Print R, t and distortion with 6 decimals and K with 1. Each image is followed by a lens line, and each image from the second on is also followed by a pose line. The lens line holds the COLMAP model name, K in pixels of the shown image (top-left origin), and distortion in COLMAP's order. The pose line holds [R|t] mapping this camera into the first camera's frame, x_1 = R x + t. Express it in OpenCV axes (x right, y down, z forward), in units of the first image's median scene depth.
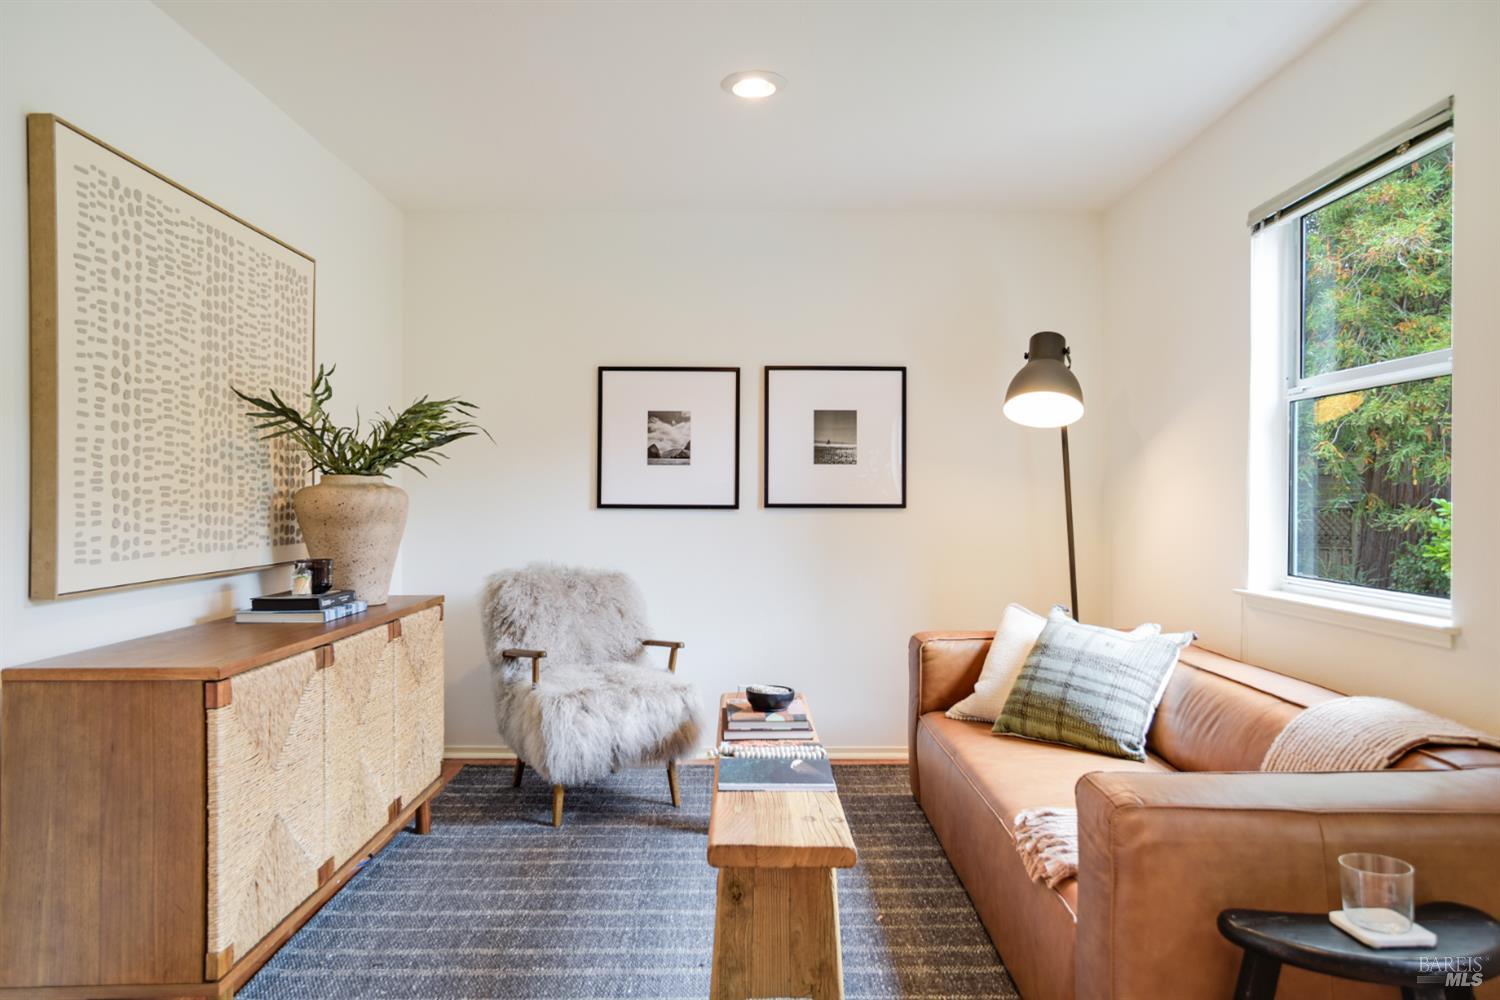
lens RADIAL K [[1001.4, 0, 747.6], [0, 1001.4, 490.8], [0, 0, 1]] dist [-0.026076, 0.040824]
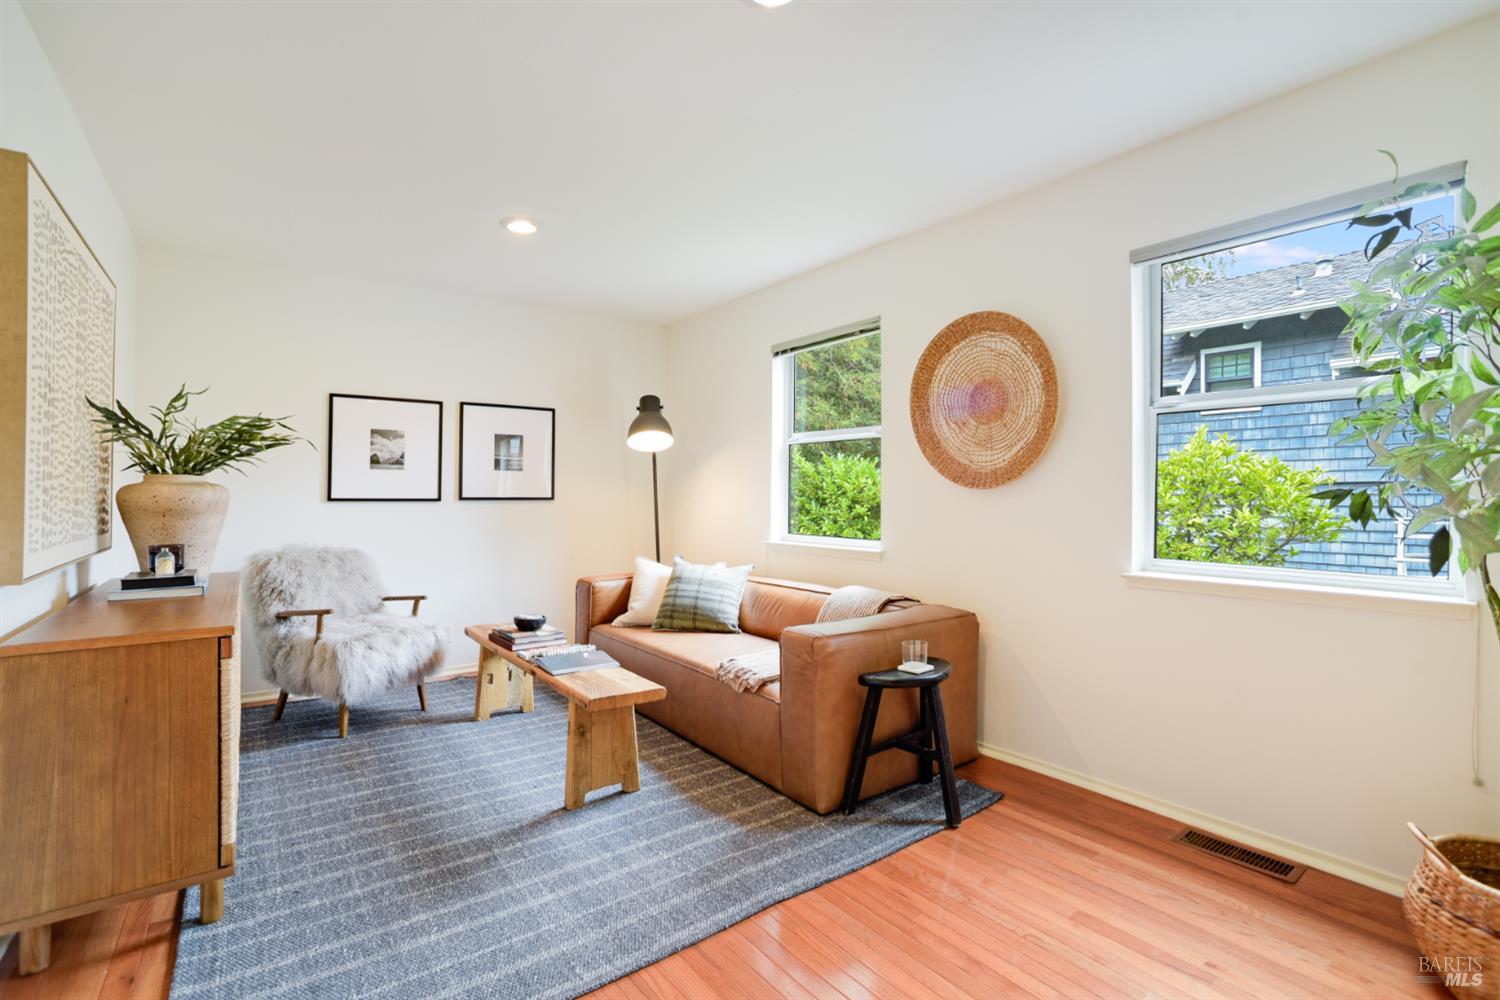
lens RADIAL K [[690.6, 0, 752.0], [0, 690.6, 498.7], [0, 0, 1]] dist [-0.055184, 0.017648]
pose [[0.810605, -0.003474, 0.585583, -0.330653], [-0.006006, 0.999880, 0.014246, -0.002586], [-0.585562, -0.015065, 0.810488, -0.065020]]
